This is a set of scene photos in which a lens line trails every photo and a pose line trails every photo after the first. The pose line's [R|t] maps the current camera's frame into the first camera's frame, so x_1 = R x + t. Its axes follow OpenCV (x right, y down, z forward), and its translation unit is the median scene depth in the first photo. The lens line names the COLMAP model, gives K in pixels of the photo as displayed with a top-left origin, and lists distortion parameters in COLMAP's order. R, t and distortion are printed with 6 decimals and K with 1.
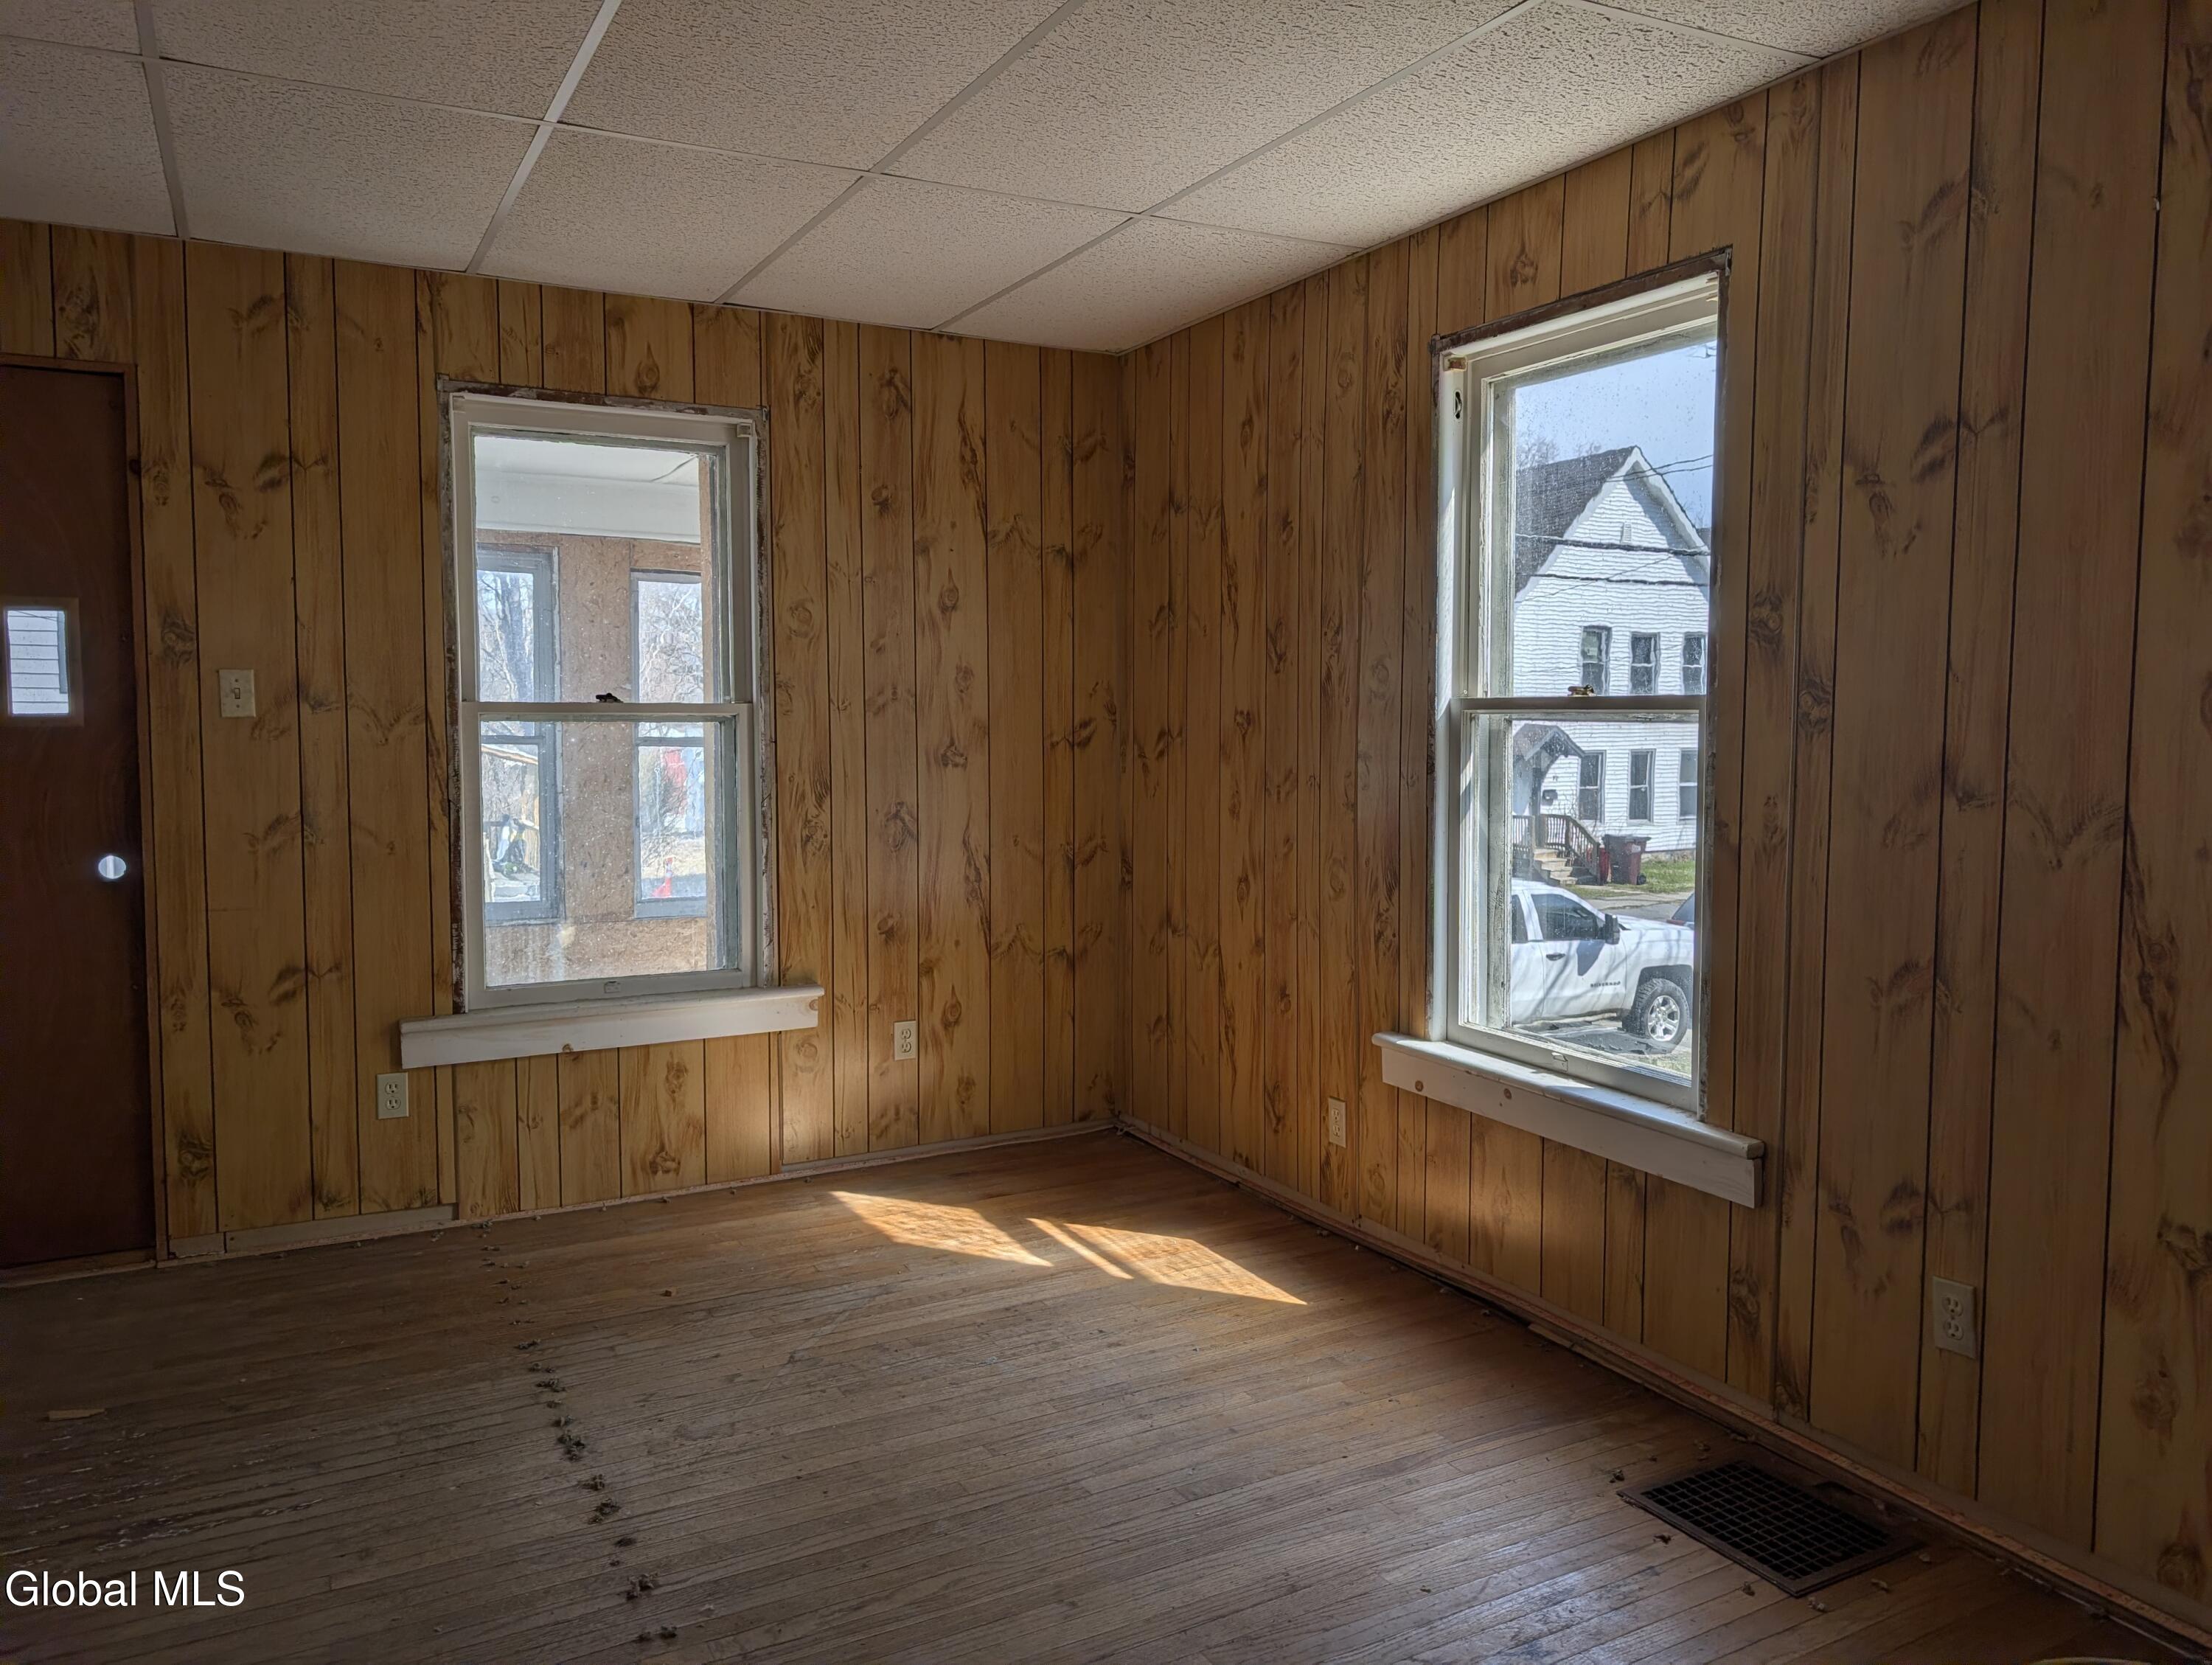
lens RADIAL K [[1591.8, 0, 1132.2], [0, 1591.8, 796.3], [0, 0, 1]] dist [0.028511, -0.018514]
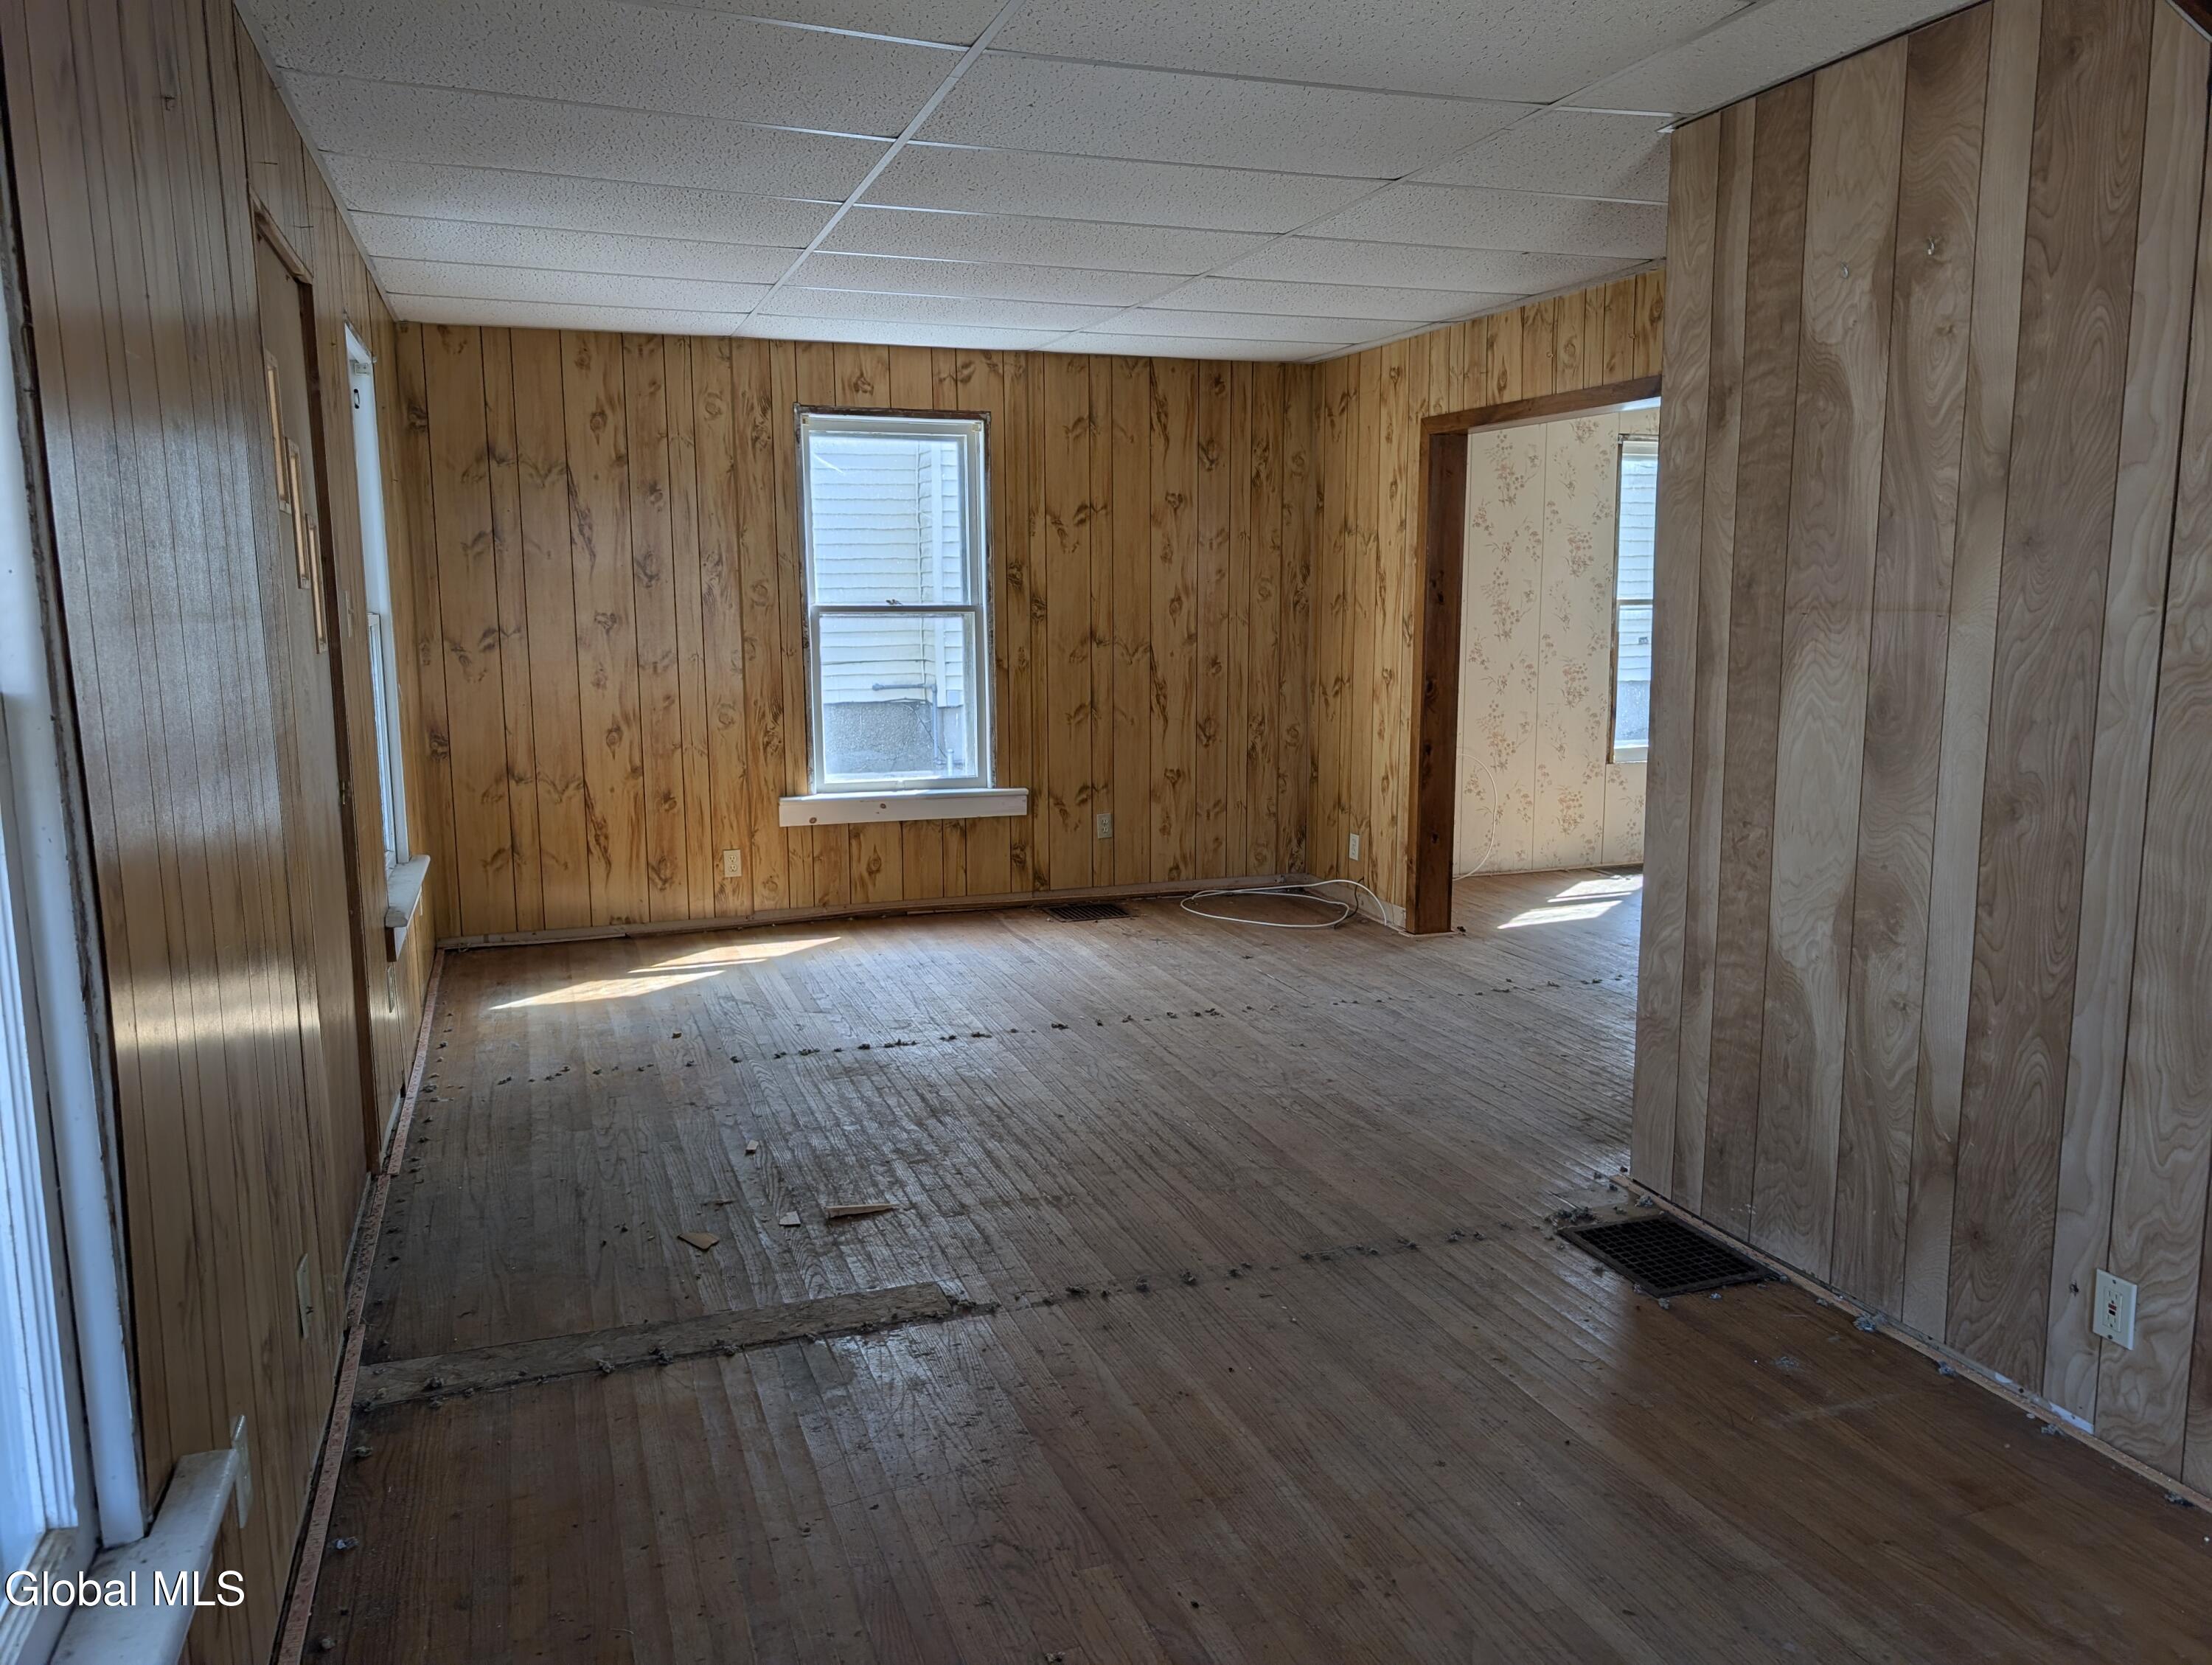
lens RADIAL K [[1591.8, 0, 1102.2], [0, 1591.8, 828.4], [0, 0, 1]] dist [0.028511, -0.018514]
pose [[0.143767, -0.147095, 0.978619, -1.628271], [0.056126, 0.988512, 0.140337, -0.049045], [-0.988019, 0.034750, 0.150371, 0.417396]]
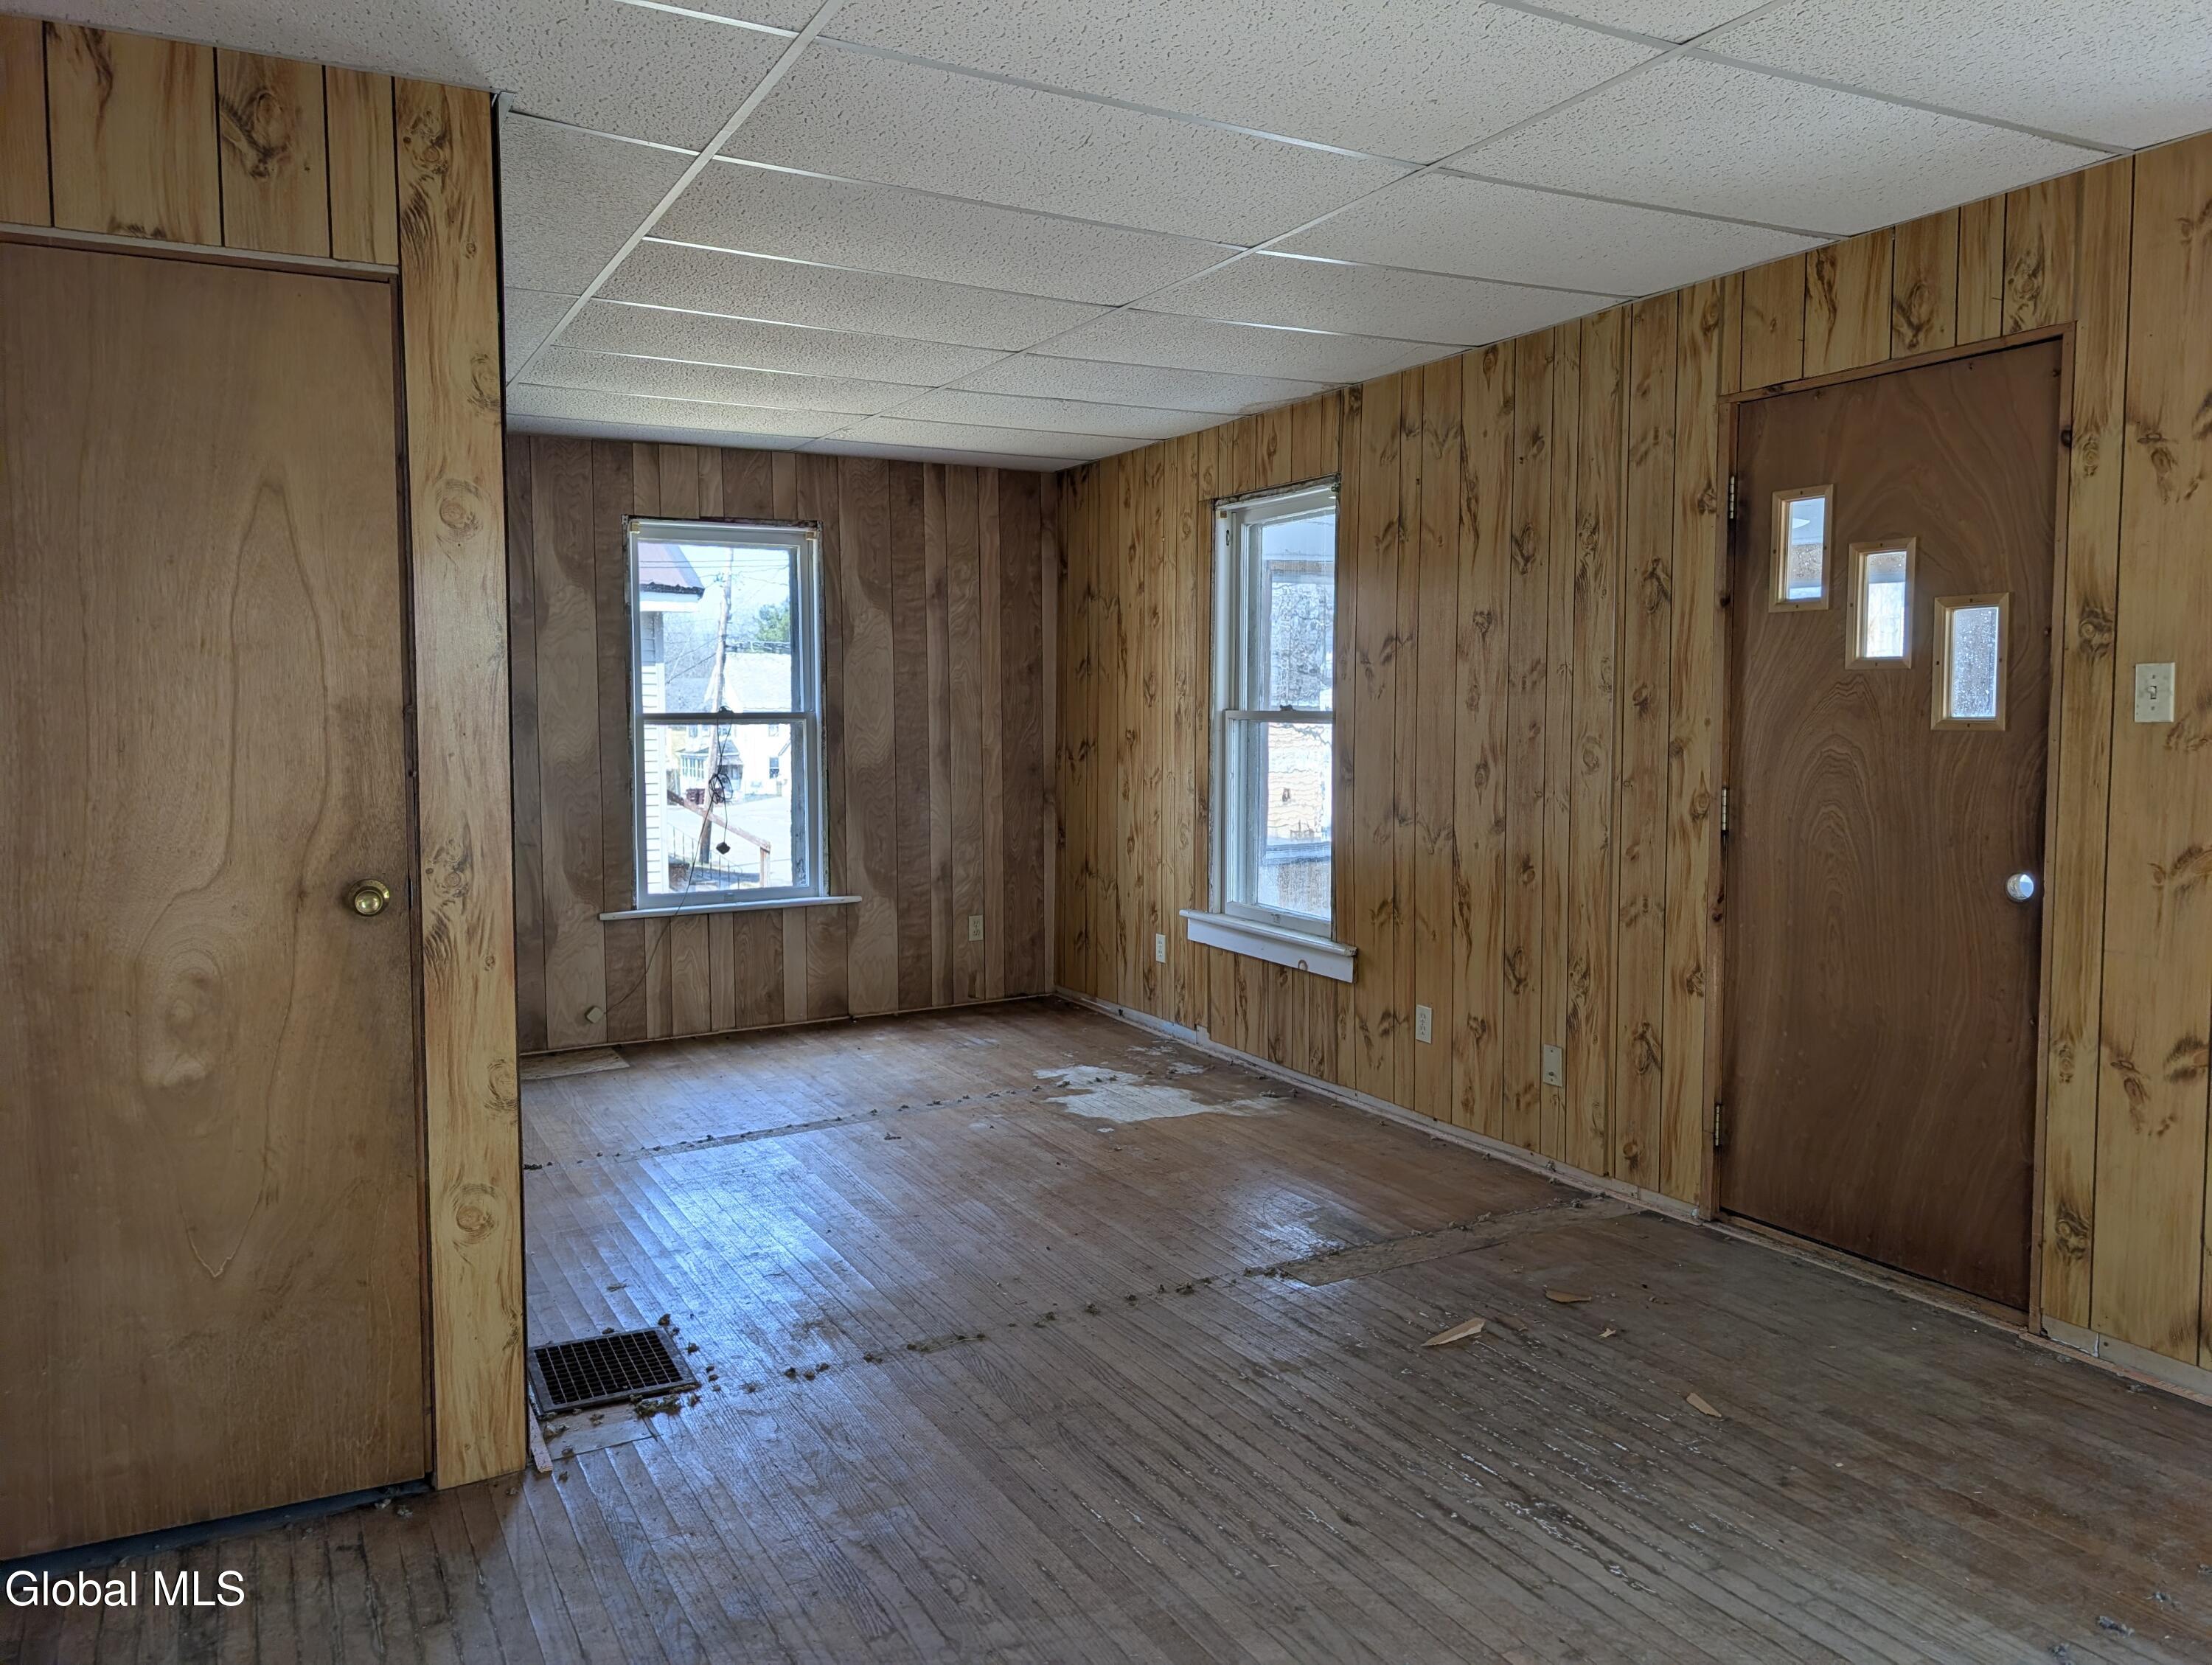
lens RADIAL K [[1591.8, 0, 1107.5], [0, 1591.8, 789.8], [0, 0, 1]] dist [0.028511, -0.018514]
pose [[-0.000101, 0.054018, -0.998540, 0.288605], [-0.045340, 0.997513, 0.053967, -0.038161], [0.998972, 0.045279, 0.002348, 0.511815]]
